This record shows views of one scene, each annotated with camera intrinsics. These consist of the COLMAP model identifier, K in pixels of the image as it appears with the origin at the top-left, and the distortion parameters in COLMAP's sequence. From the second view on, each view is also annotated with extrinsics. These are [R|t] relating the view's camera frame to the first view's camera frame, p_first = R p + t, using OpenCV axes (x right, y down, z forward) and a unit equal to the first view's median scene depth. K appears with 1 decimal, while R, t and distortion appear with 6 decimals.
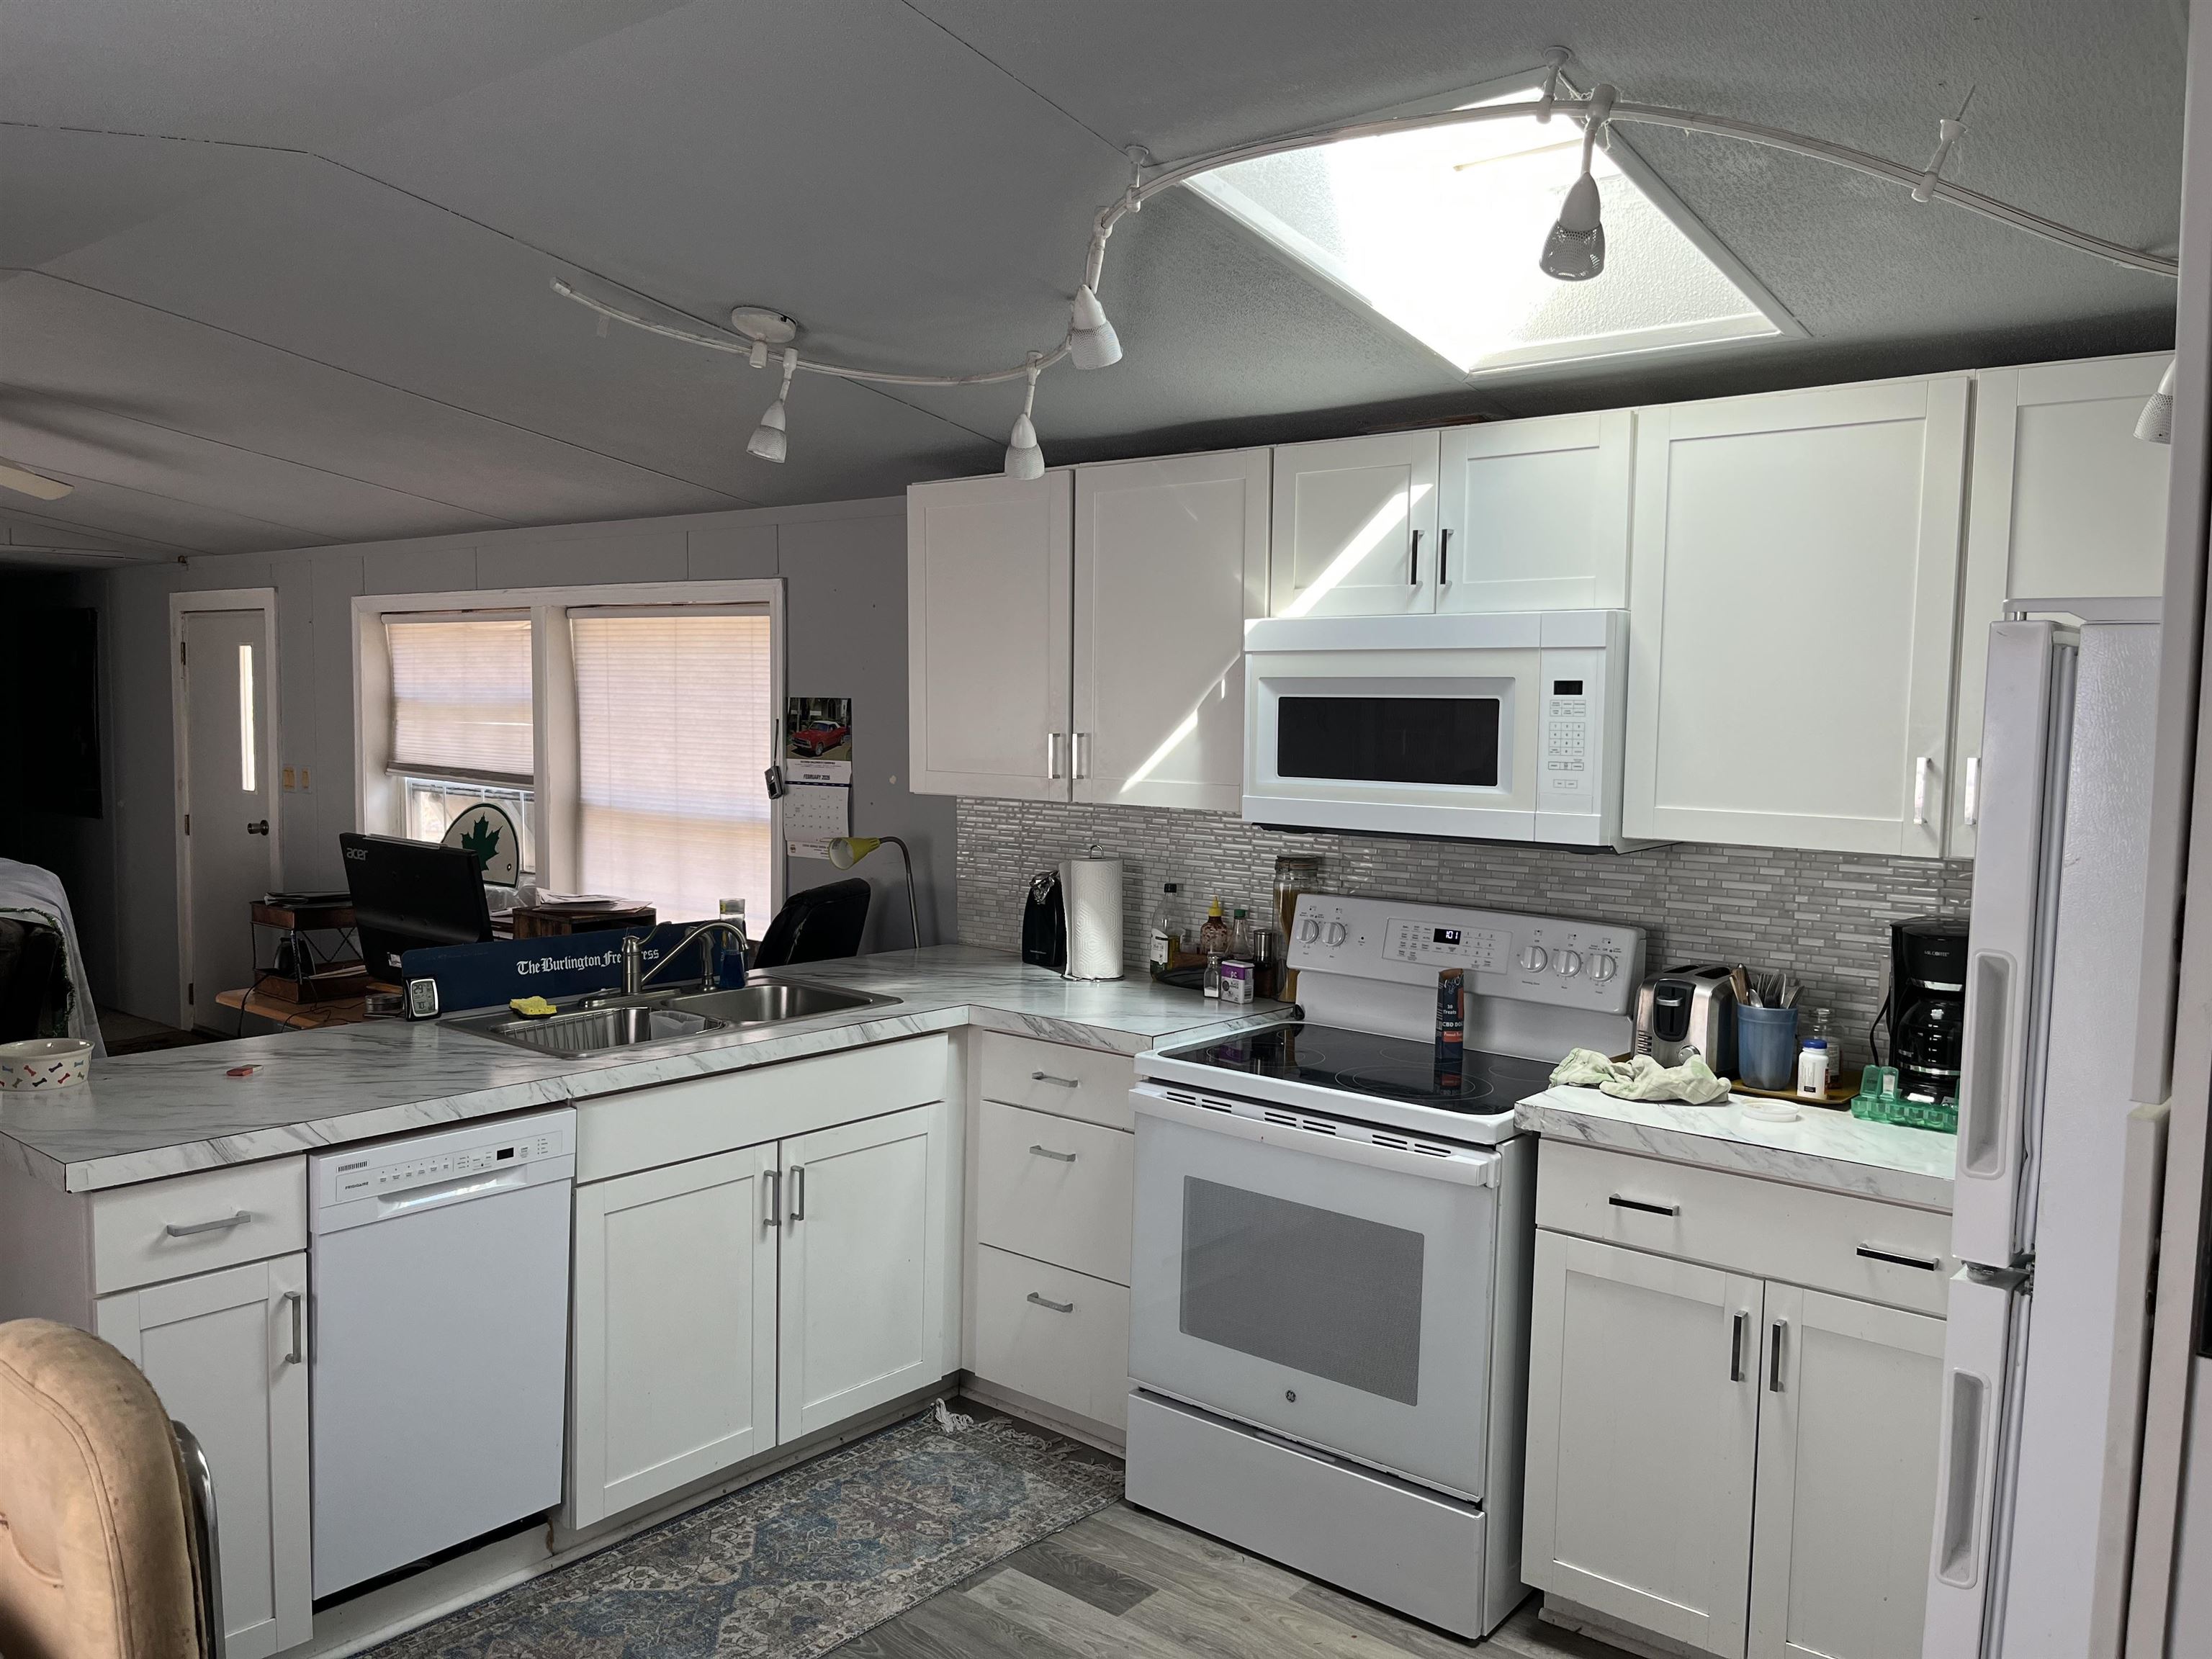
lens RADIAL K [[1659.8, 0, 1112.3], [0, 1659.8, 838.8], [0, 0, 1]] dist [0.050791, -0.070723]
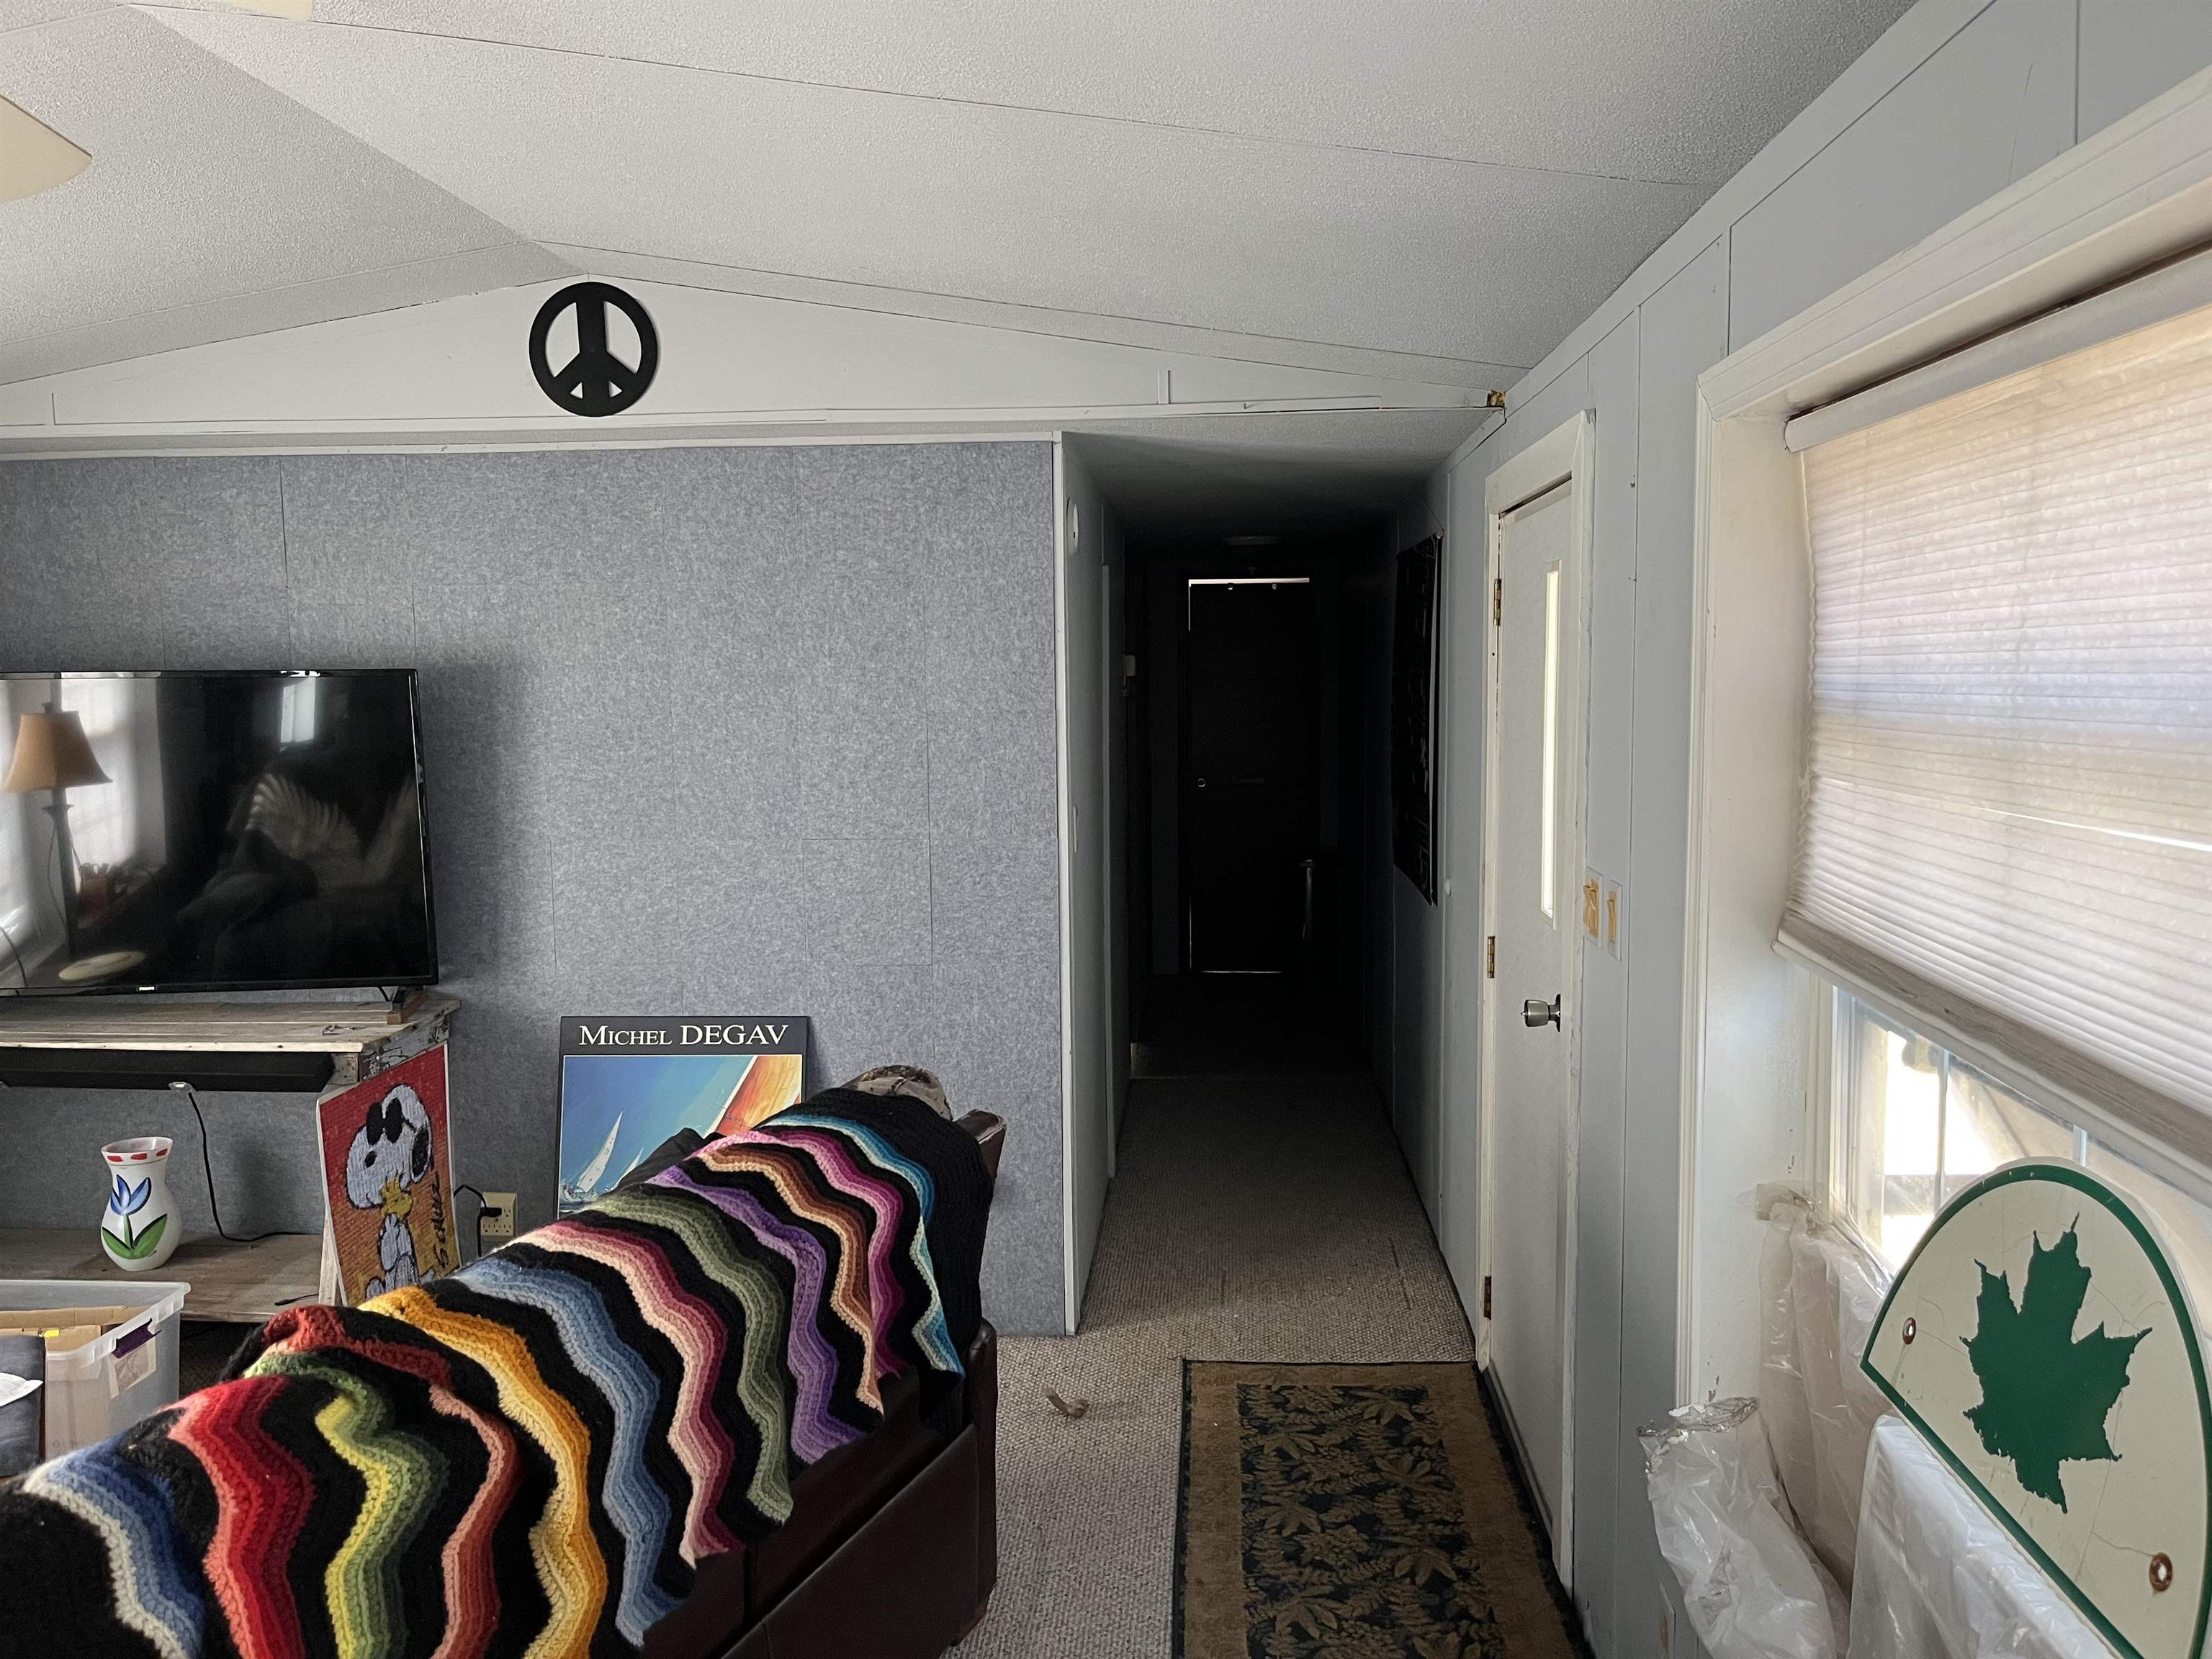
lens RADIAL K [[1659.8, 0, 1102.2], [0, 1659.8, 847.7], [0, 0, 1]] dist [0.050791, -0.070723]
pose [[0.568743, 0.059108, -0.820389, -0.770261], [-0.040614, 0.998216, 0.043765, -0.196095], [0.821512, 0.008428, 0.570129, 2.182729]]
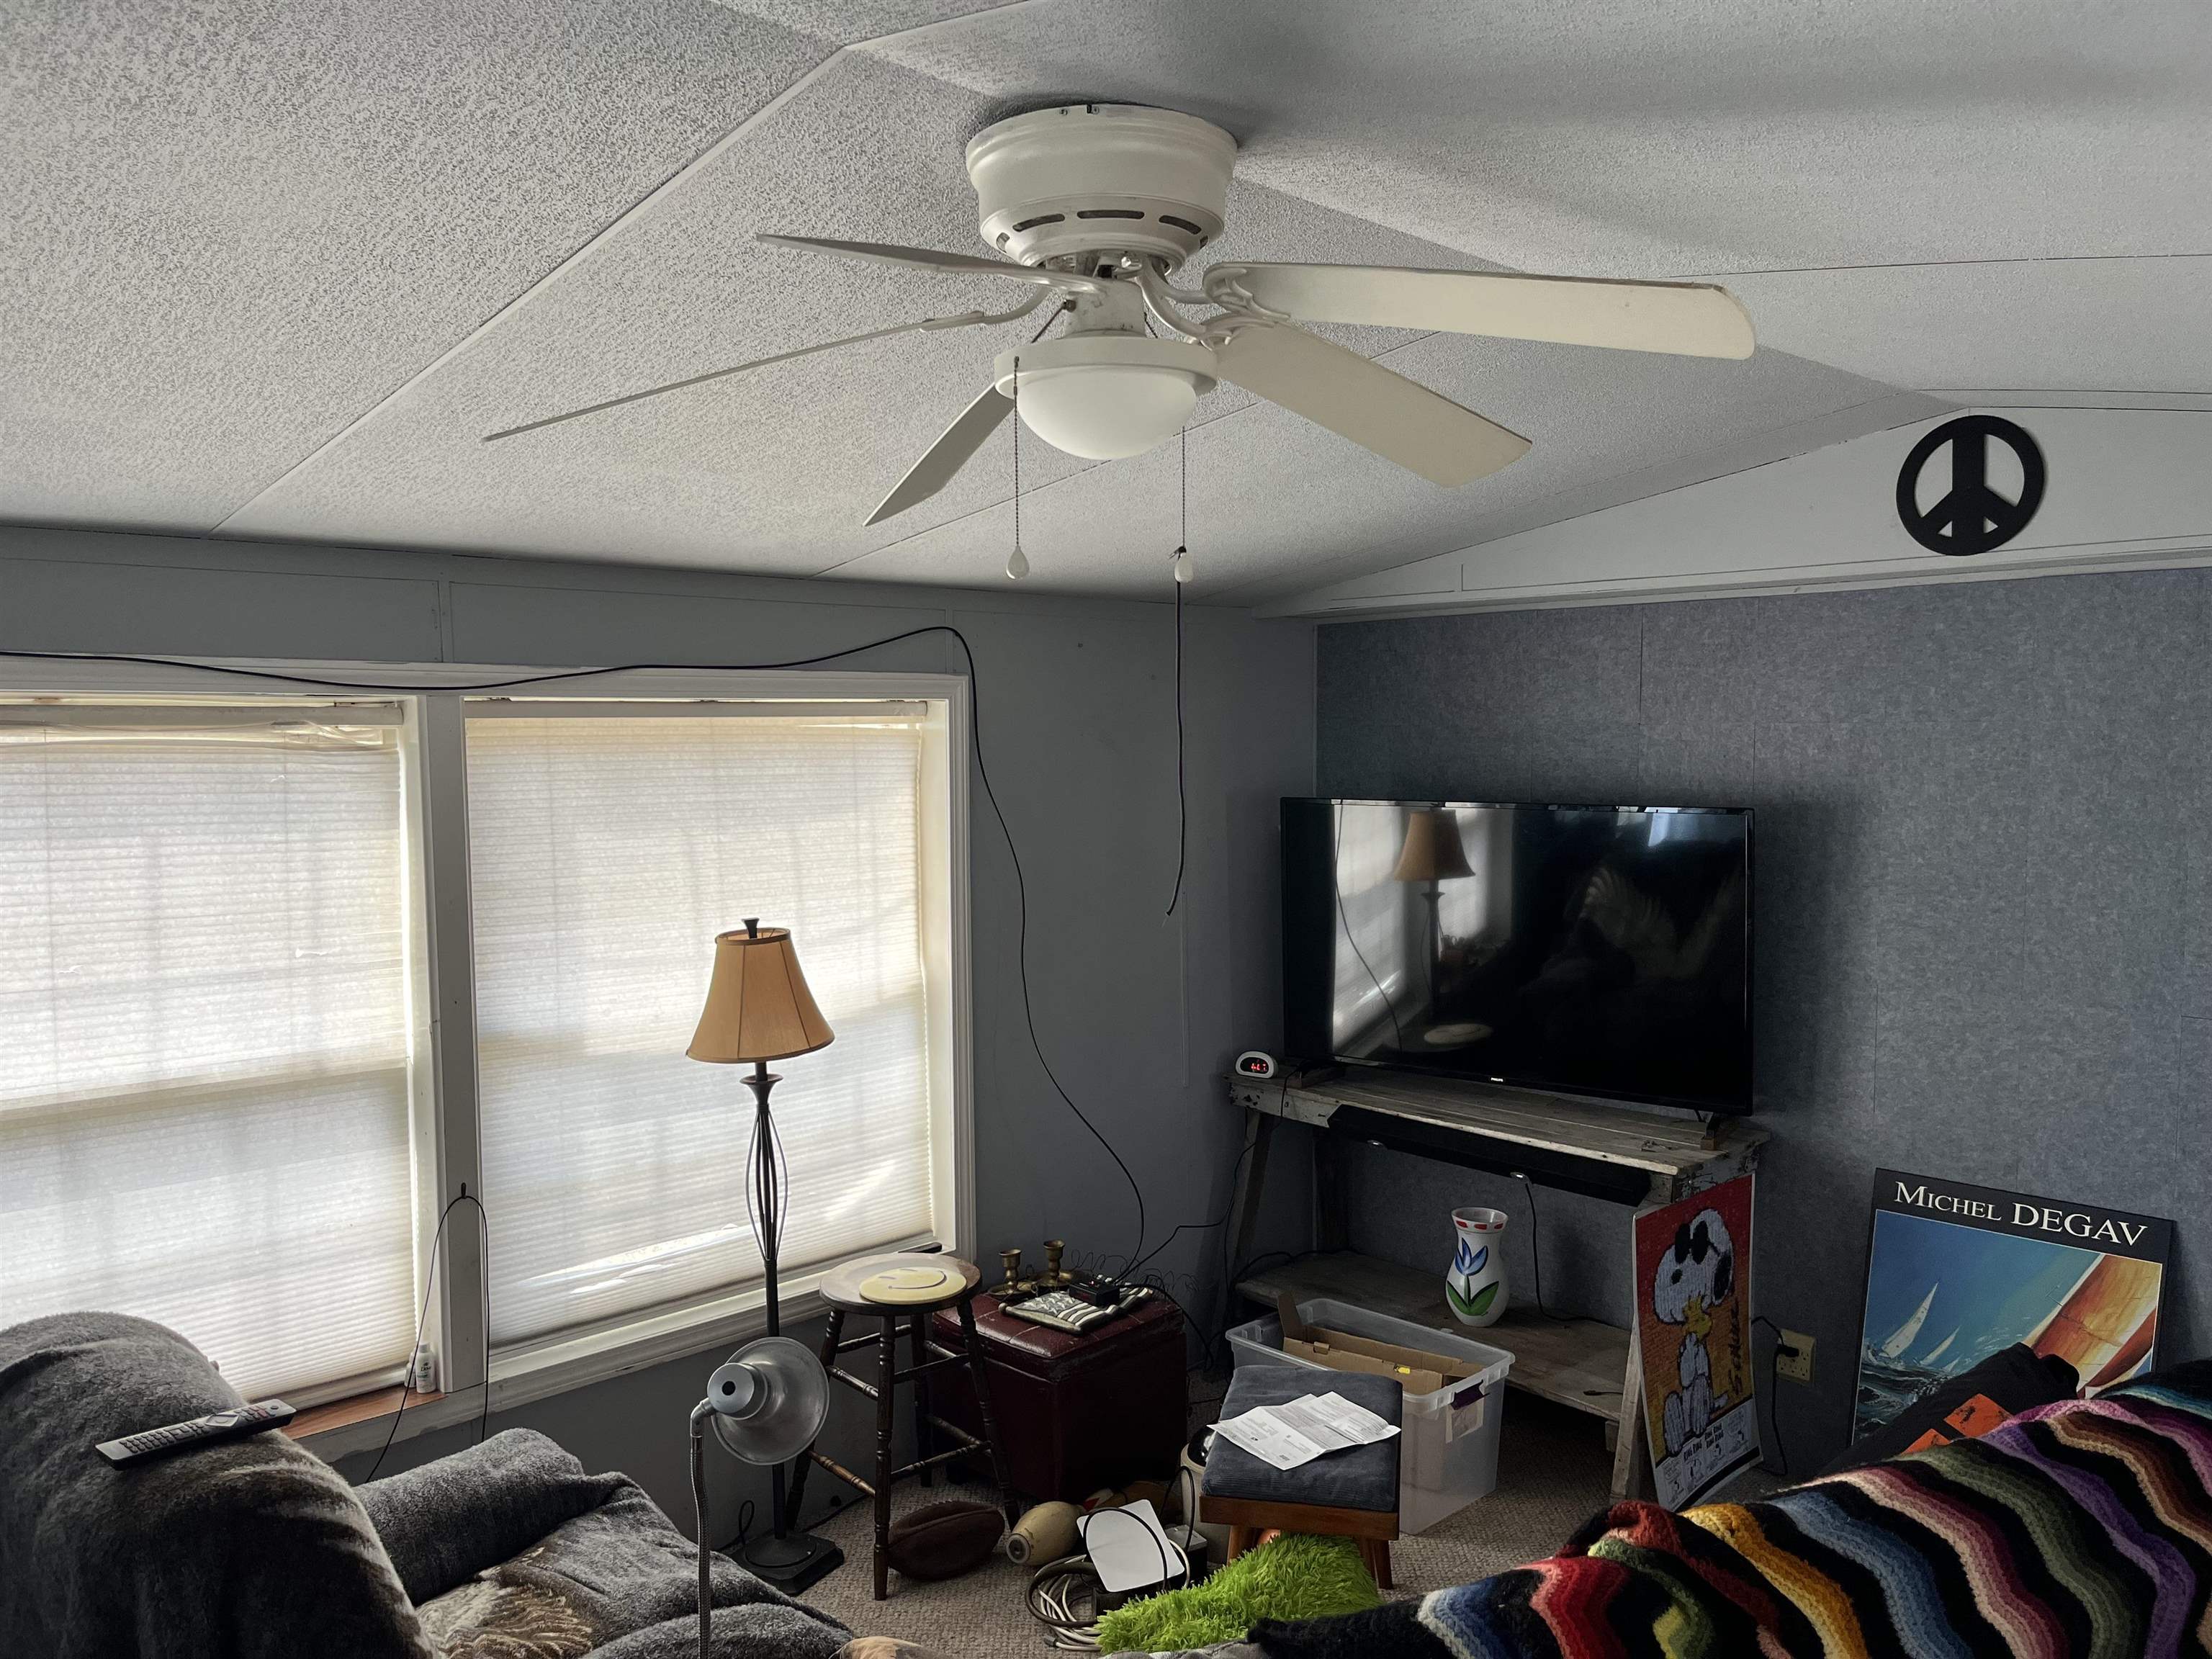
lens RADIAL K [[1659.8, 0, 1102.1], [0, 1659.8, 844.6], [0, 0, 1]] dist [0.050791, -0.070723]
pose [[-0.138814, 0.046519, -0.989225, -0.752249], [-0.075826, 0.995465, 0.057453, -0.286332], [0.987411, 0.082985, -0.134657, 2.142378]]
